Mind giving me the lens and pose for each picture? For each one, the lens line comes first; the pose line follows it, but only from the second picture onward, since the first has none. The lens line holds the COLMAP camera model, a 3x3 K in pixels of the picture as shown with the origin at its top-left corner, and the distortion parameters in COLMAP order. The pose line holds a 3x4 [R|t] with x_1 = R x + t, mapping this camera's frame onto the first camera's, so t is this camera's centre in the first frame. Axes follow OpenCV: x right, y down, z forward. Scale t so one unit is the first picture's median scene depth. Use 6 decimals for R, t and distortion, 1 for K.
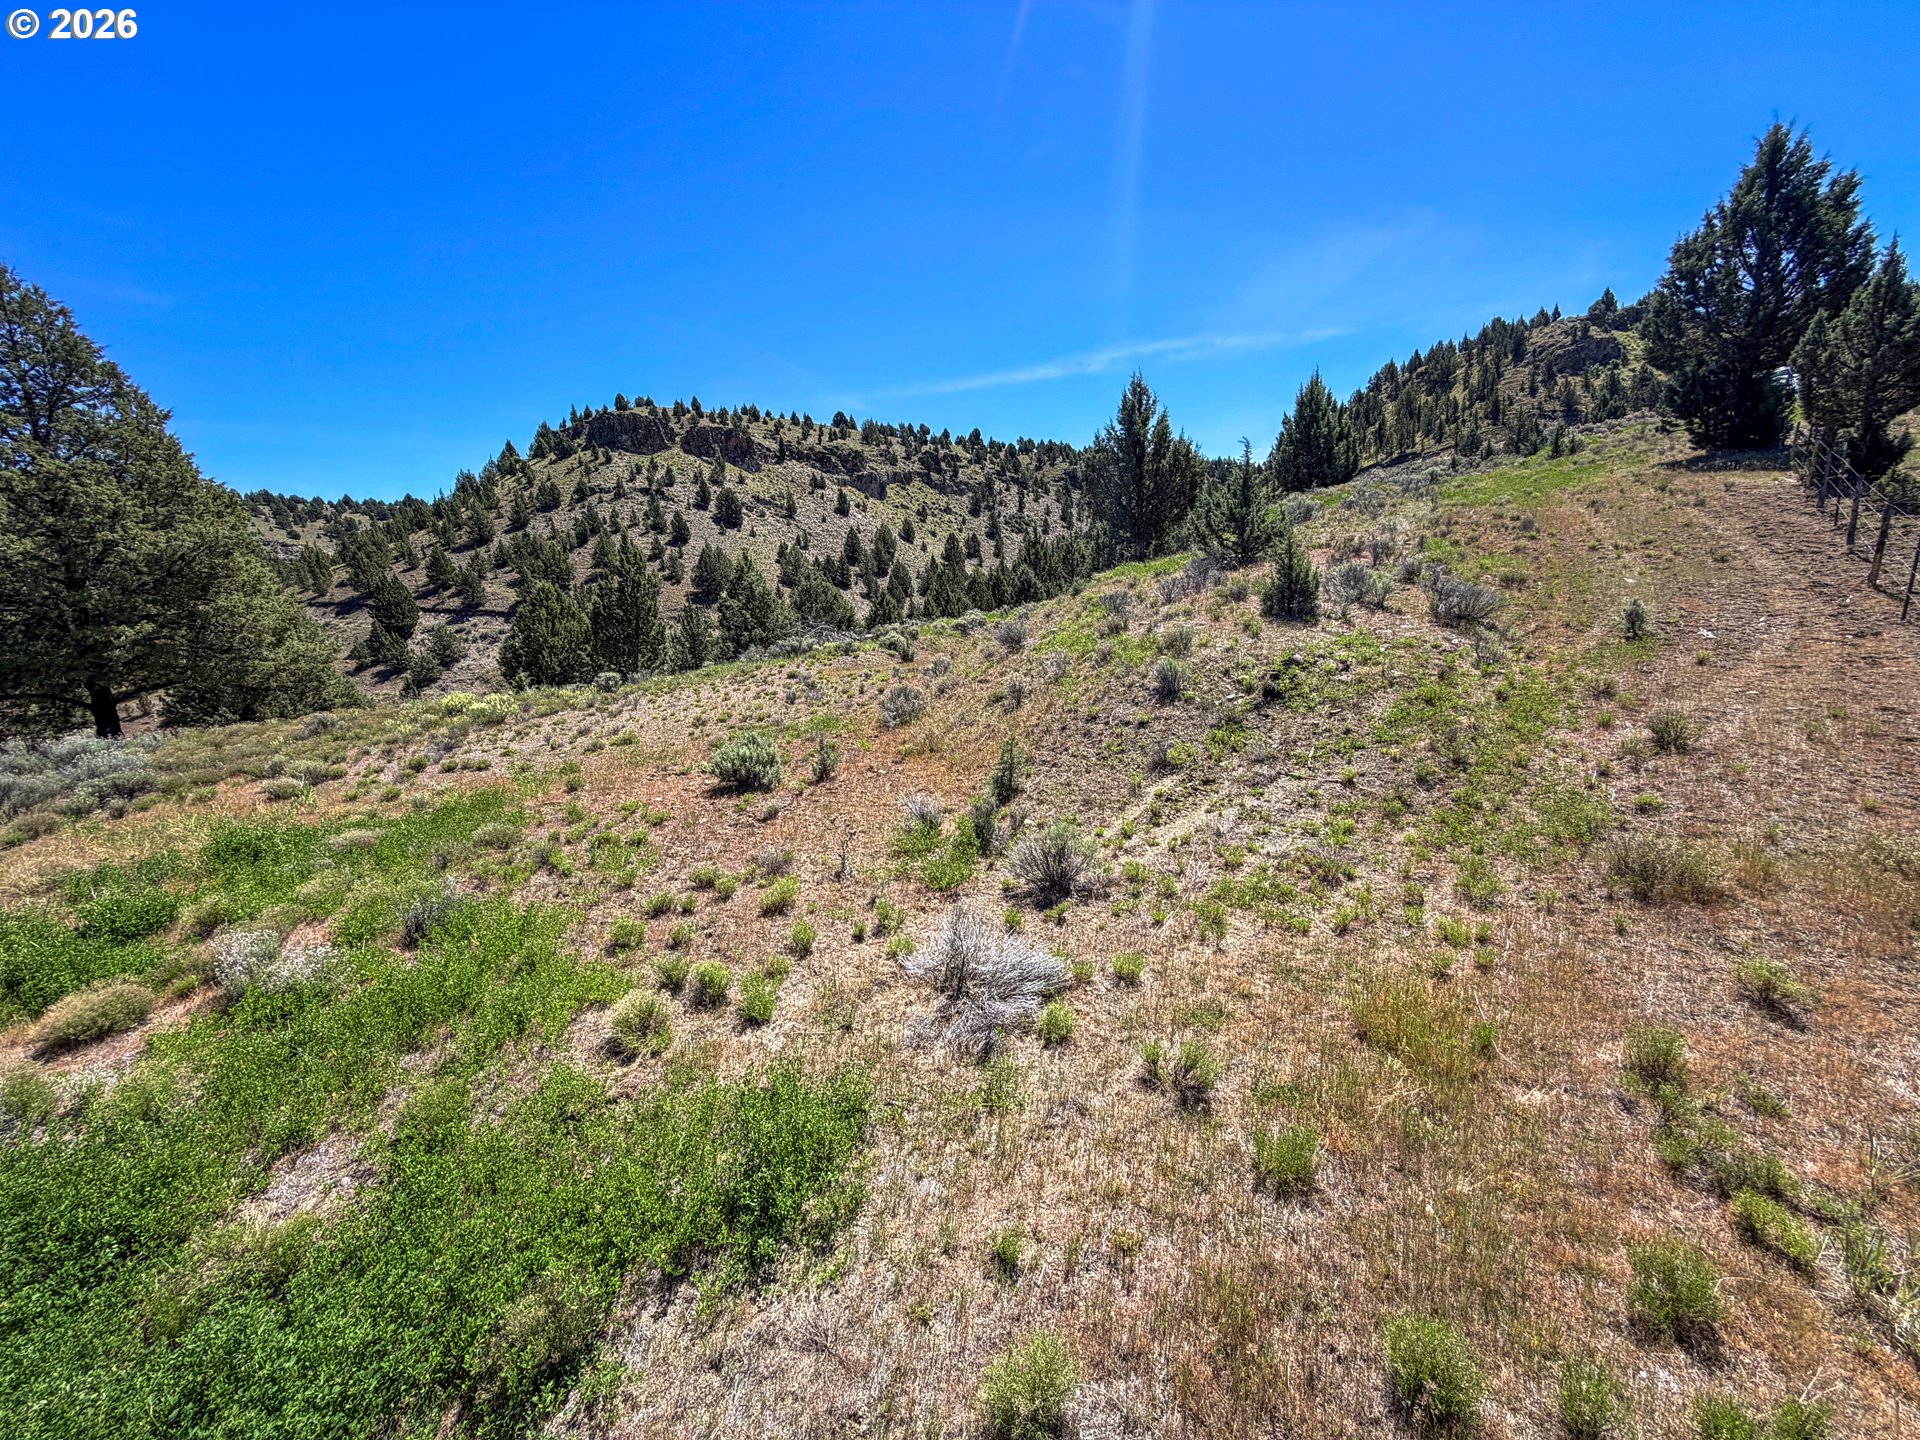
lens RADIAL K [[763.9, 0, 960.0], [0, 763.9, 720.0], [0, 0, 1]] dist [-0.001128, 0.000063]
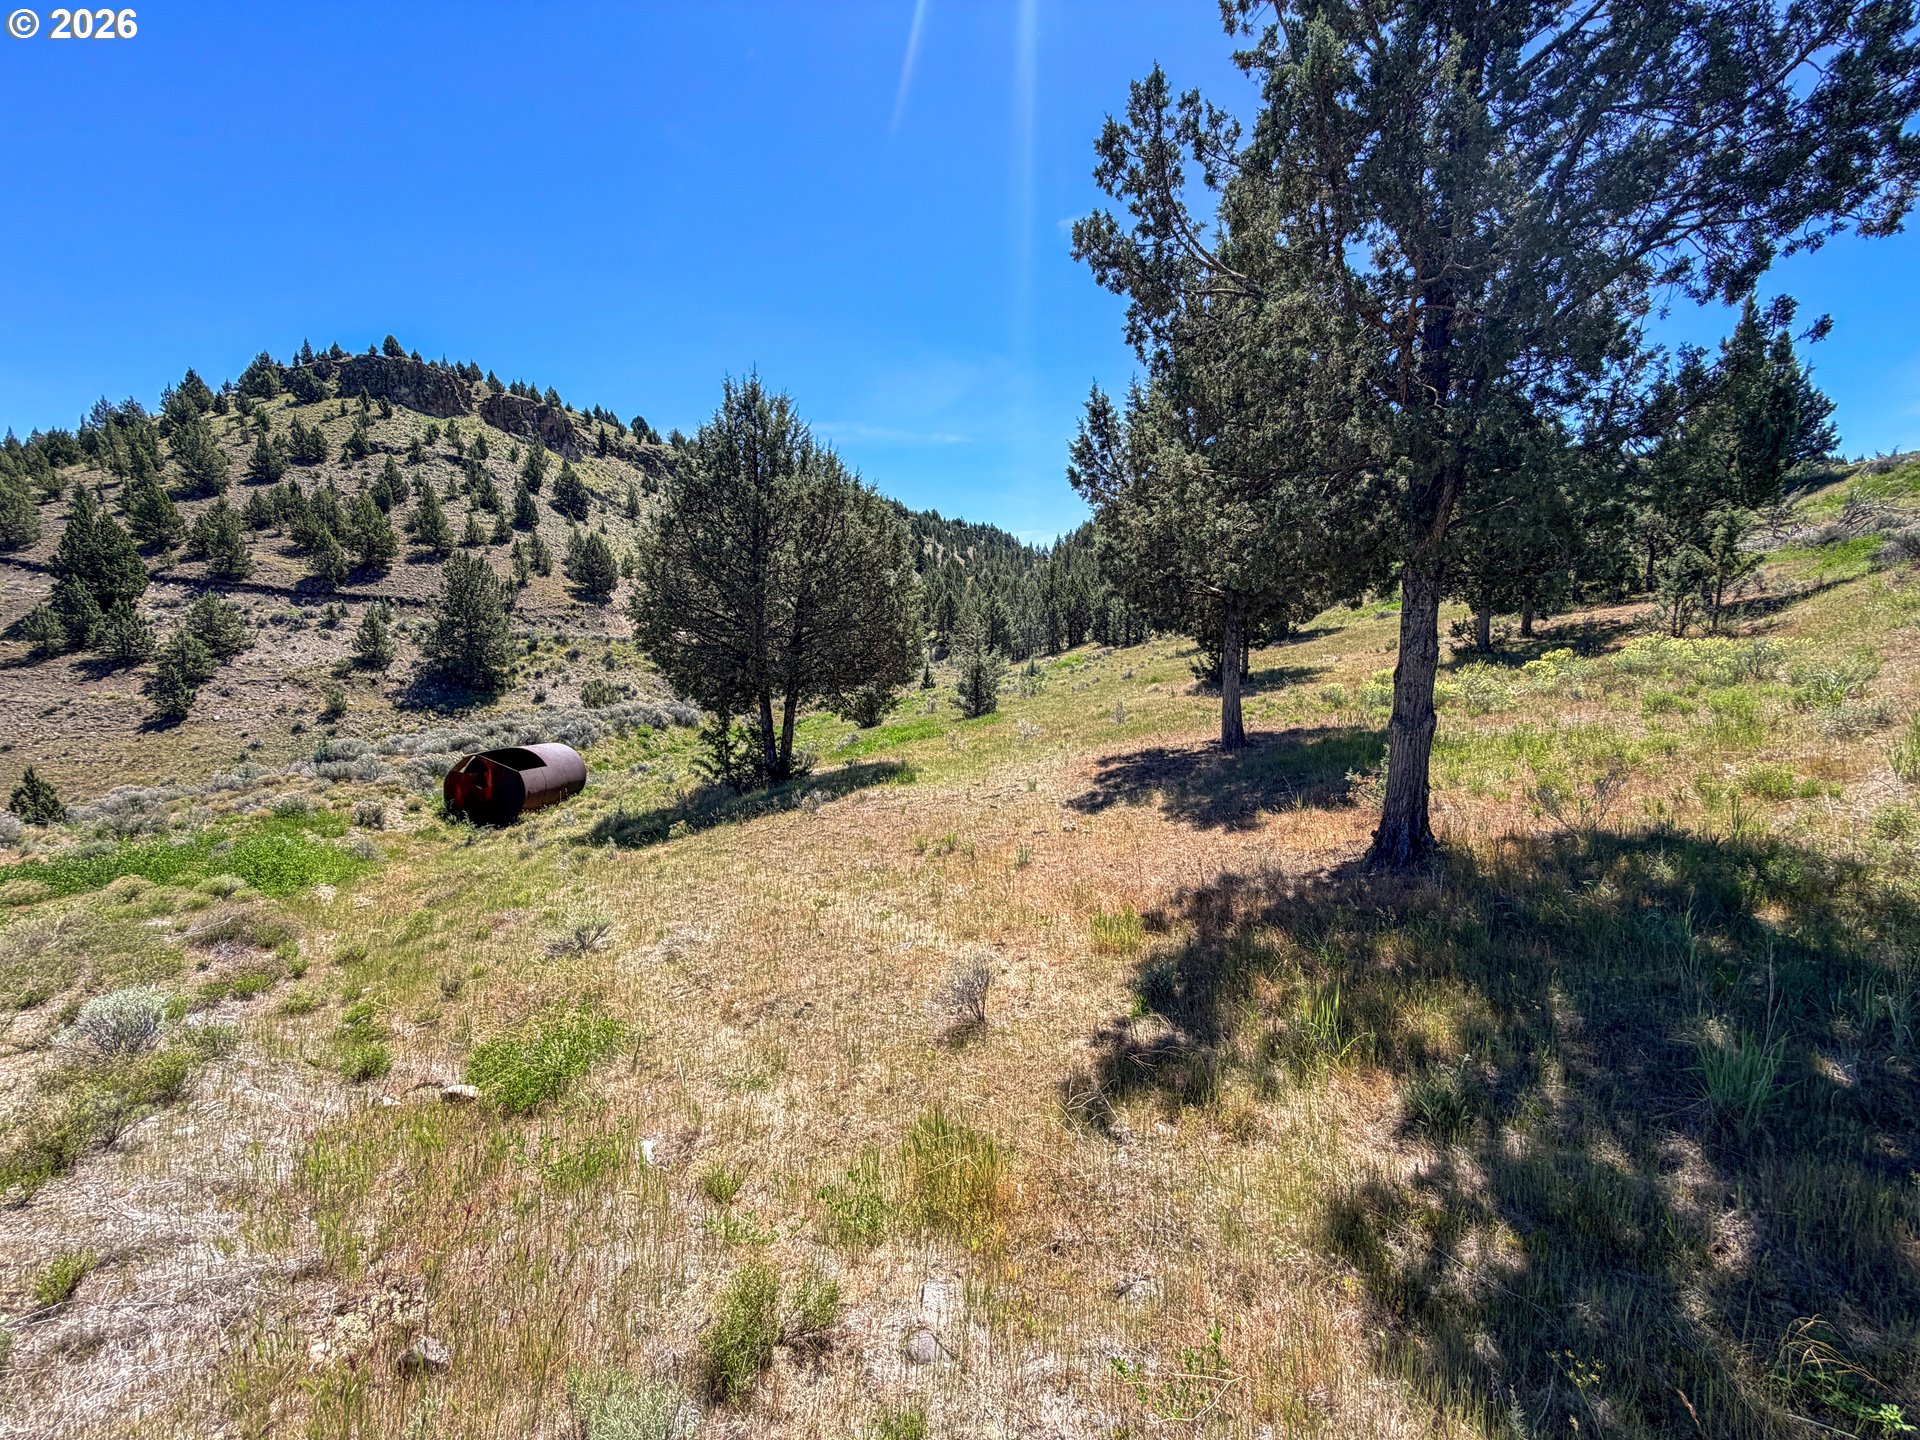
lens RADIAL K [[763.9, 0, 960.0], [0, 763.9, 720.0], [0, 0, 1]] dist [-0.001128, 0.000063]
pose [[0.929055, 0.014873, 0.369642, -0.224462], [0.013567, 0.997150, -0.074220, 0.022695], [-0.369692, 0.073969, 0.926205, 0.130683]]
